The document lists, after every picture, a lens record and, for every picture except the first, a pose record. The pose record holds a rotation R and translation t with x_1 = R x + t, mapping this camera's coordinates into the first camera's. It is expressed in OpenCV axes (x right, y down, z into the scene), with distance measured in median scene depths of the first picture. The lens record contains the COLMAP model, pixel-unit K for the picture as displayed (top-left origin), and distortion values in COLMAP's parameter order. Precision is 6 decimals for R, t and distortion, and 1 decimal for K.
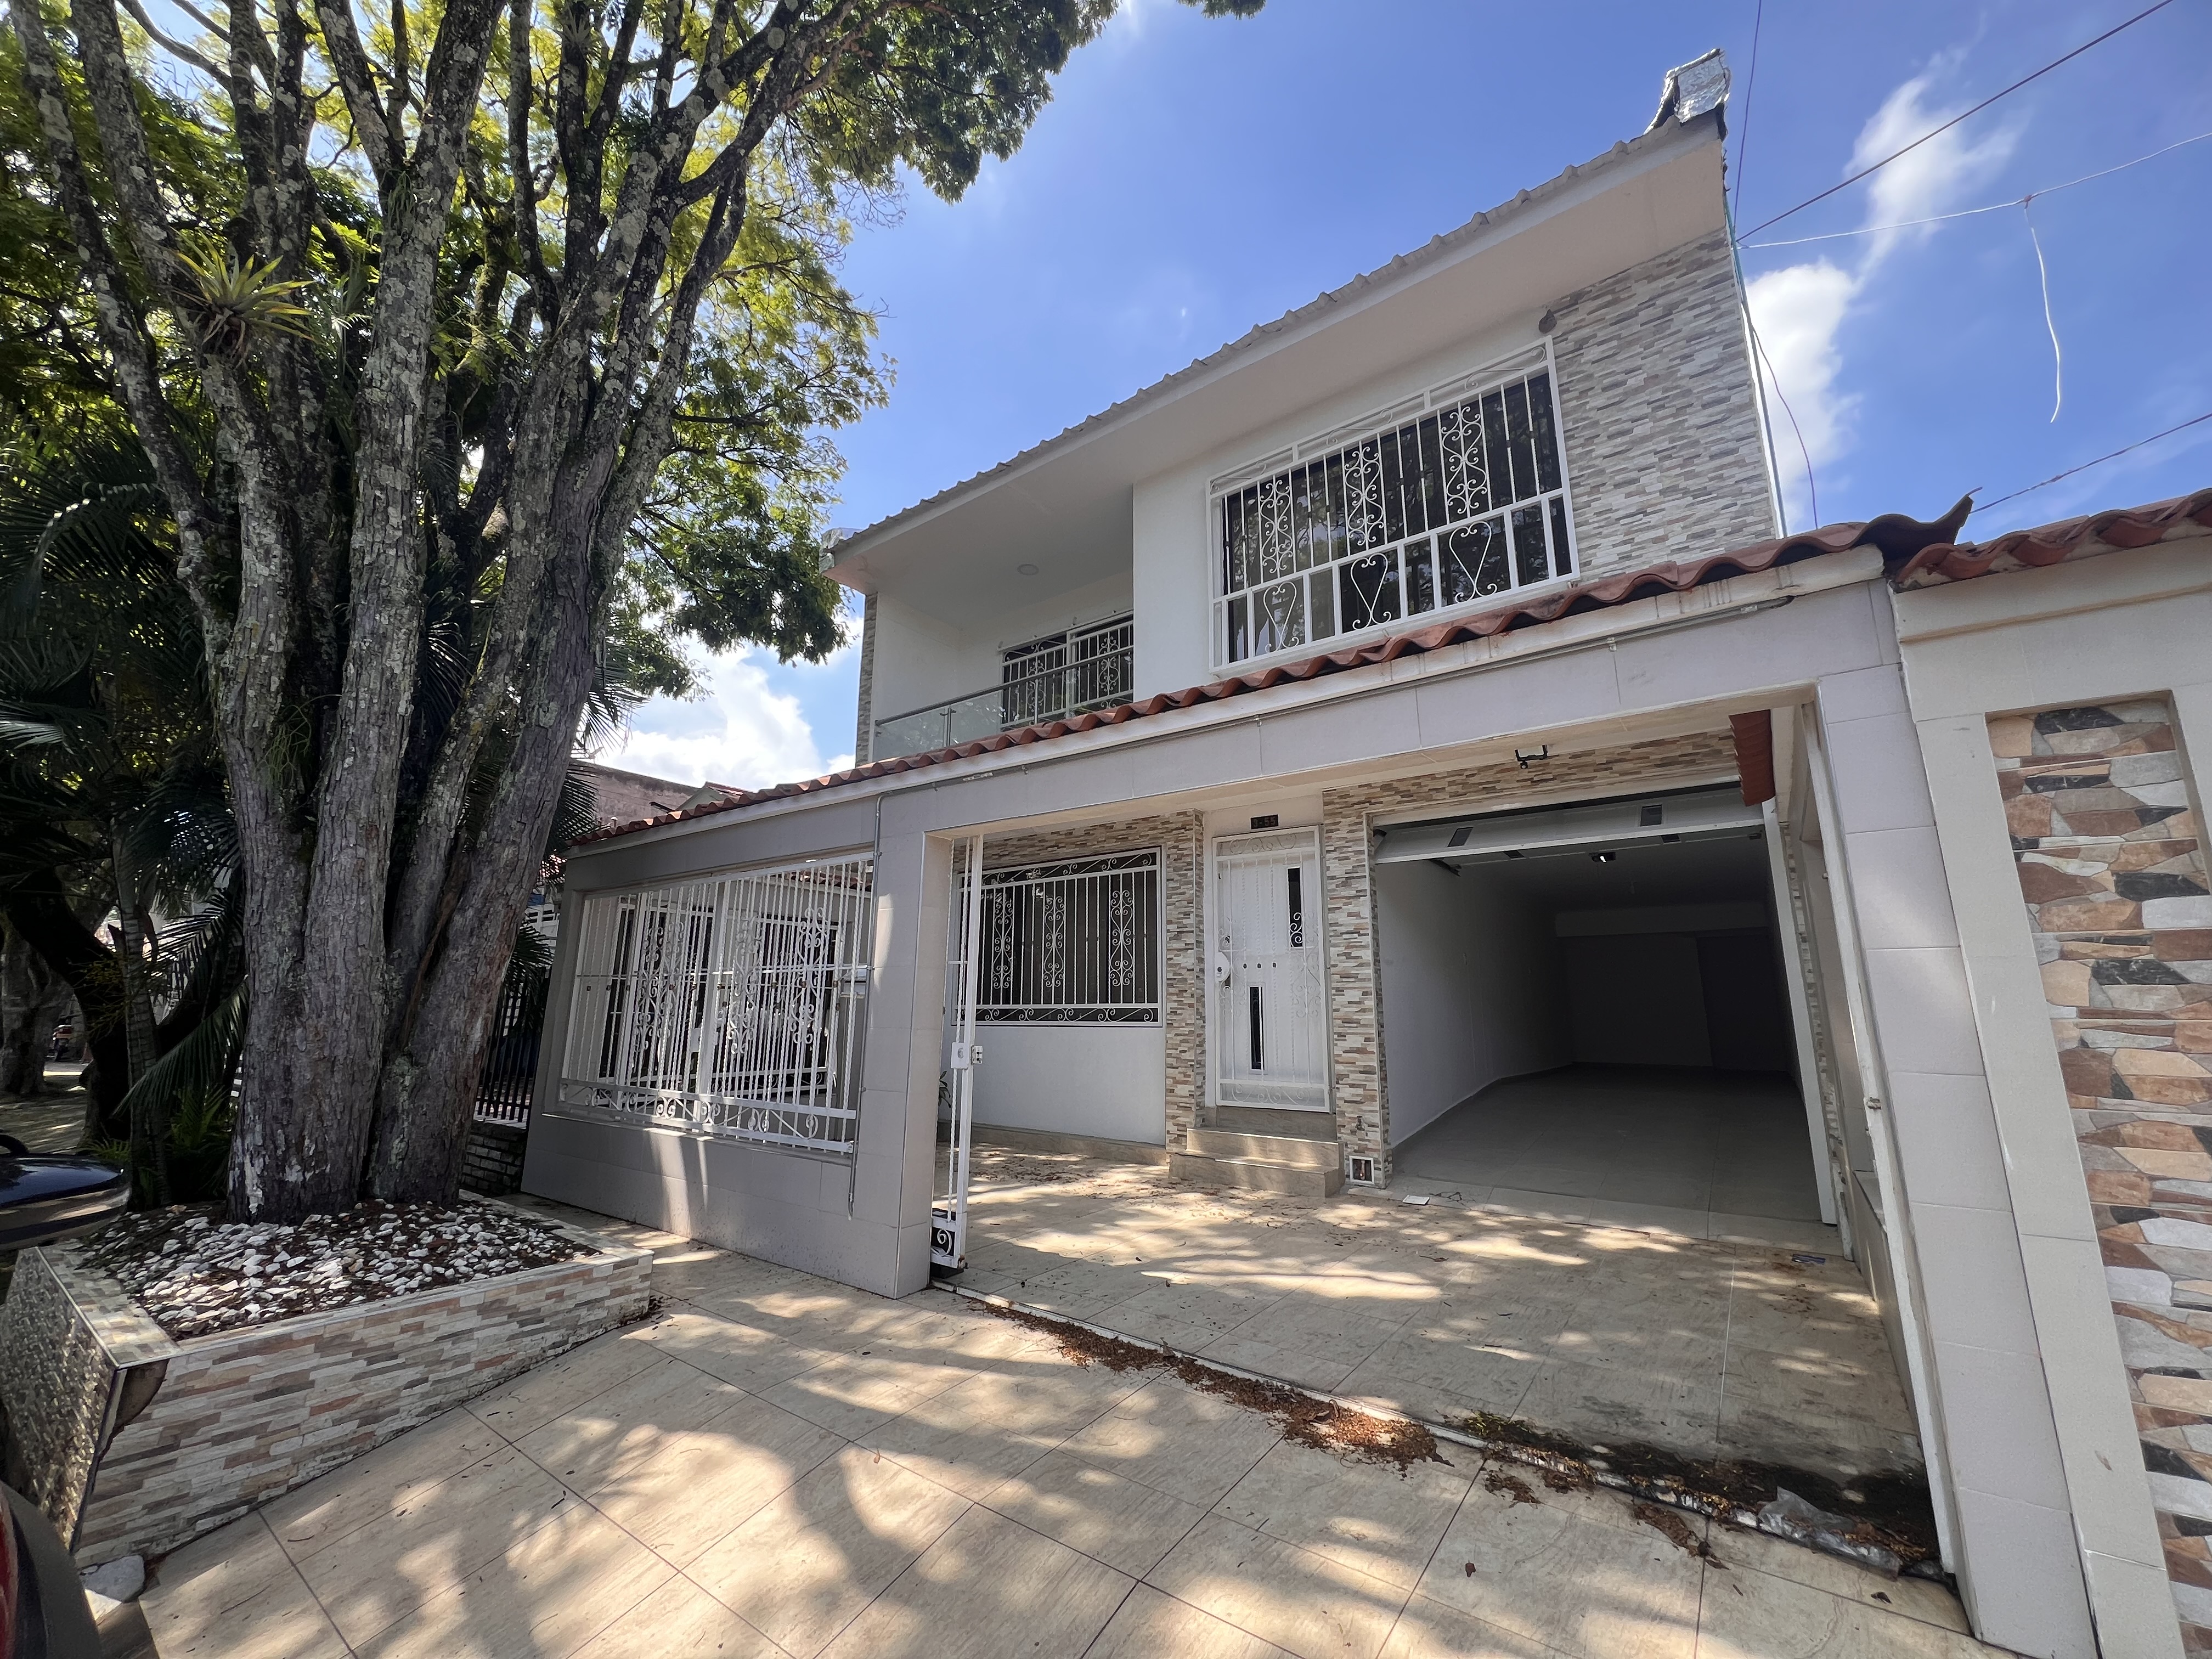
lens RADIAL K [[880.3, 0, 1106.1], [0, 880.3, 829.9], [0, 0, 1]] dist [0.000085, -0.000647]
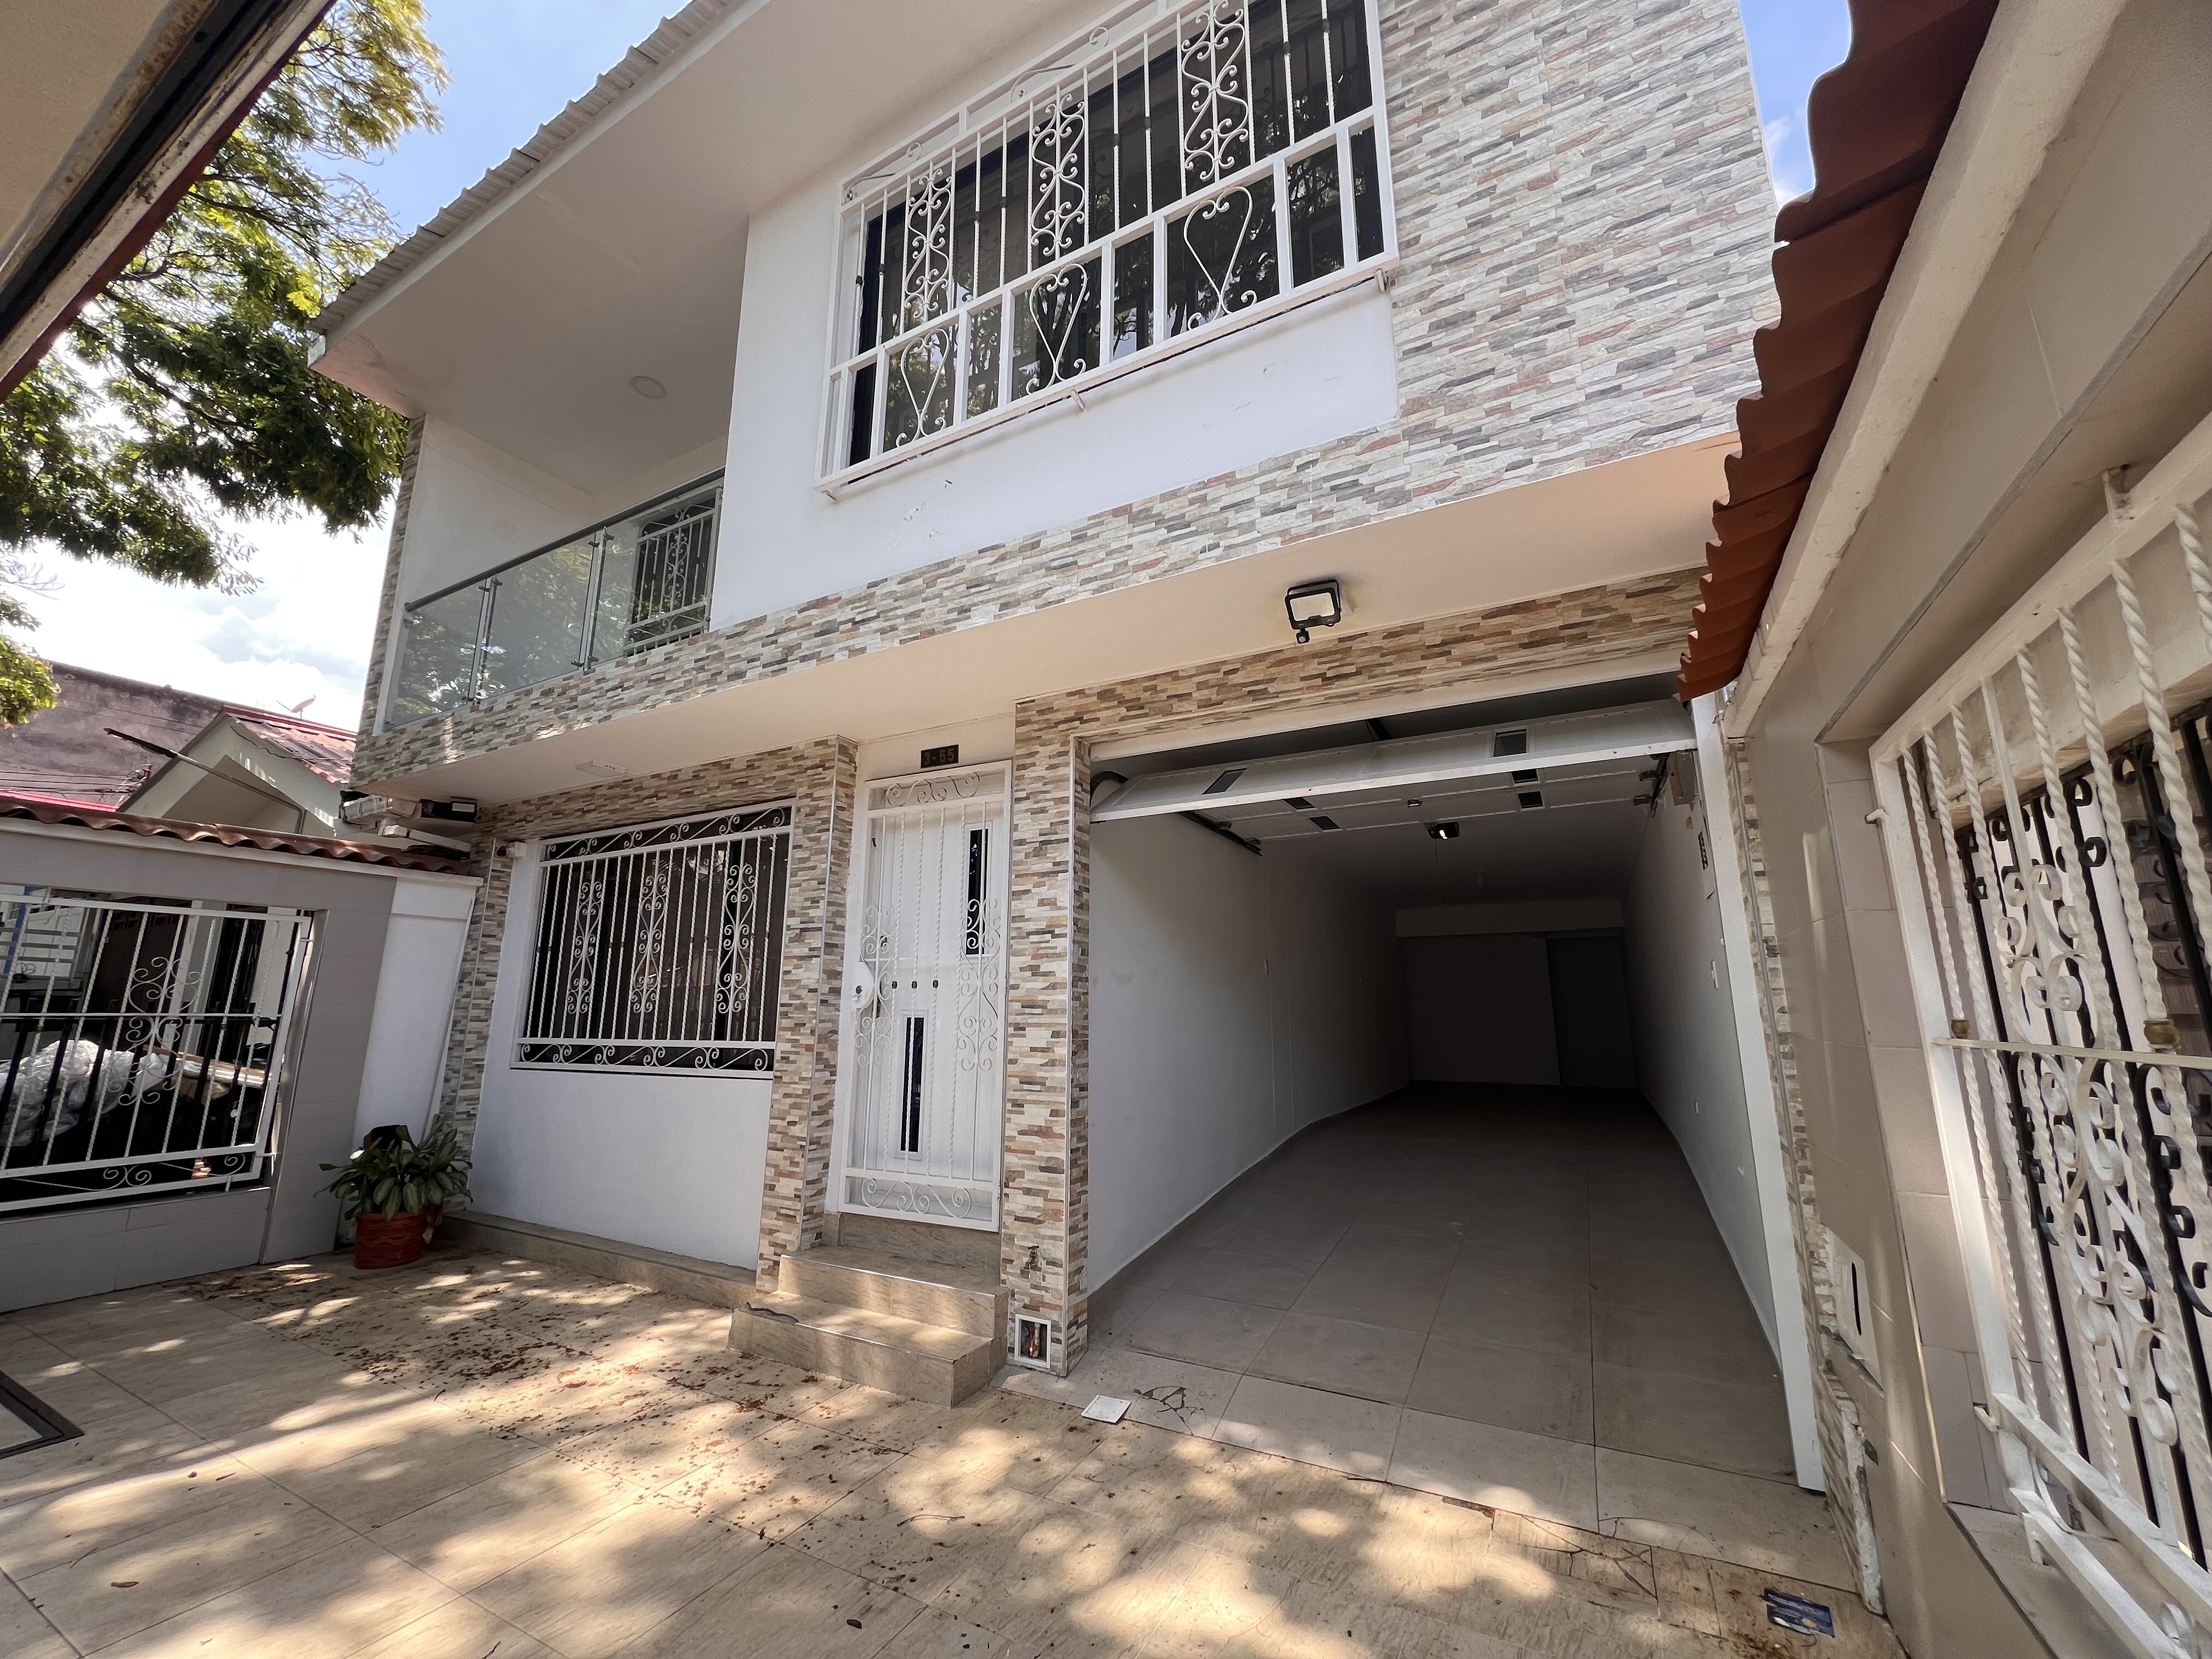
lens RADIAL K [[880.3, 0, 1106.2], [0, 880.3, 829.2], [0, 0, 1]] dist [0.000085, -0.000647]
pose [[0.990575, 0.021163, 0.135325, 0.238823], [-0.021648, 0.999763, 0.002111, 0.043825], [-0.135248, -0.005021, 0.990799, 0.396510]]
